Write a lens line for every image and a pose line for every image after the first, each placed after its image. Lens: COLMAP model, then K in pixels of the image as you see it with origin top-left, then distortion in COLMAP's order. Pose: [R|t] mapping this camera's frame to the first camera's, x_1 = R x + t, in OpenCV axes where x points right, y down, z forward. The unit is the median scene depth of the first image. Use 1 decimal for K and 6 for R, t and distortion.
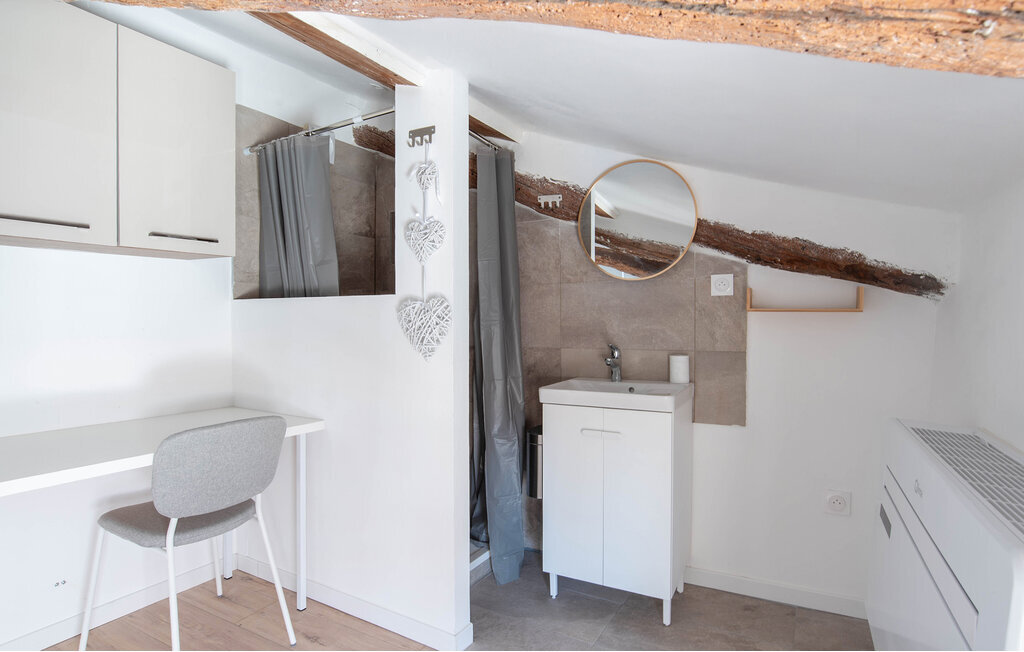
lens RADIAL K [[554.0, 0, 513.0], [0, 554.0, 311.7], [0, 0, 1]] dist [-0.004740, 0.000618]
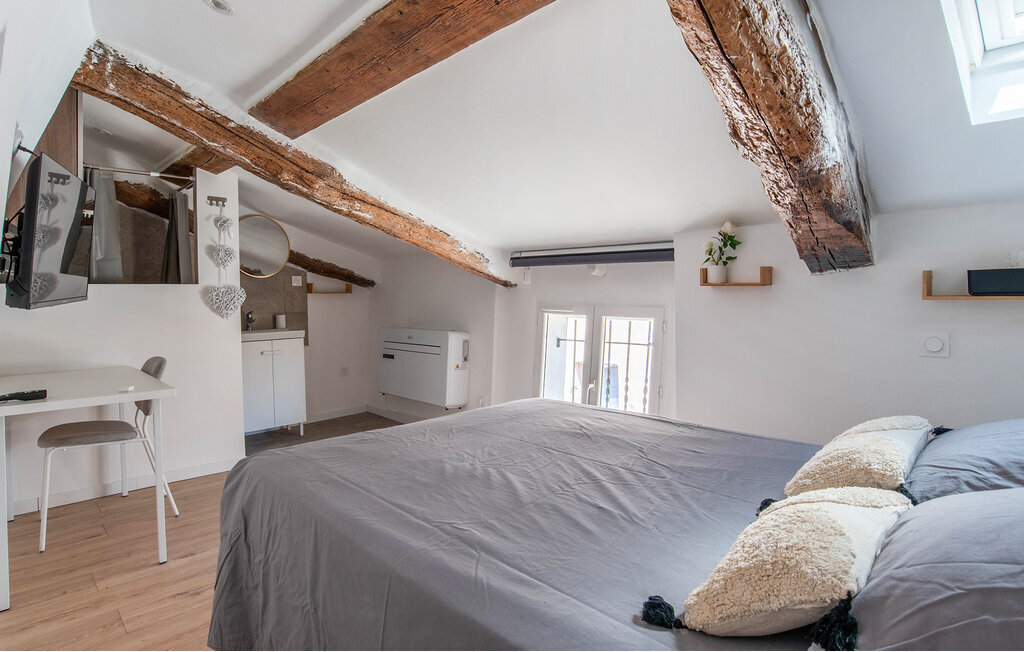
lens RADIAL K [[554.0, 0, 513.0], [0, 554.0, 311.7], [0, 0, 1]] dist [-0.004740, 0.000618]
pose [[0.324987, -0.031608, 0.945190, -1.320423], [0.001311, 0.999455, 0.032972, 0.000740], [-0.945718, -0.009476, 0.324851, -0.468941]]
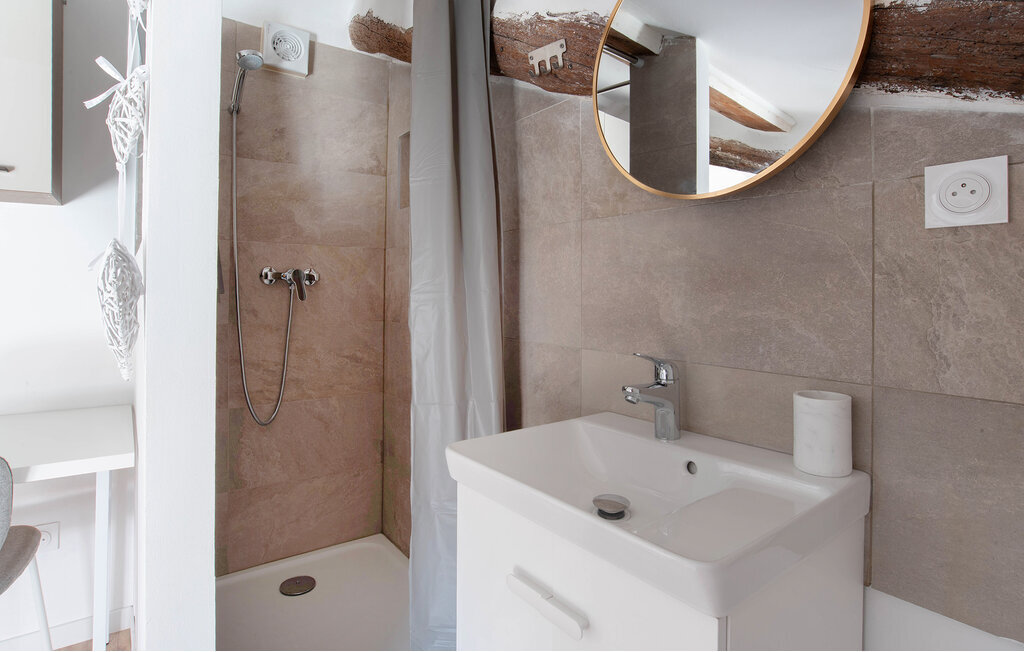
lens RADIAL K [[535.2, 0, 510.2], [0, 535.2, 274.6], [0, 0, 1]] dist [-0.009869, 0.001083]
pose [[0.901535, 0.000175, -0.432706, 0.259742], [-0.006825, 0.999881, -0.013817, 0.005727], [0.432652, 0.015409, 0.901429, 0.575515]]
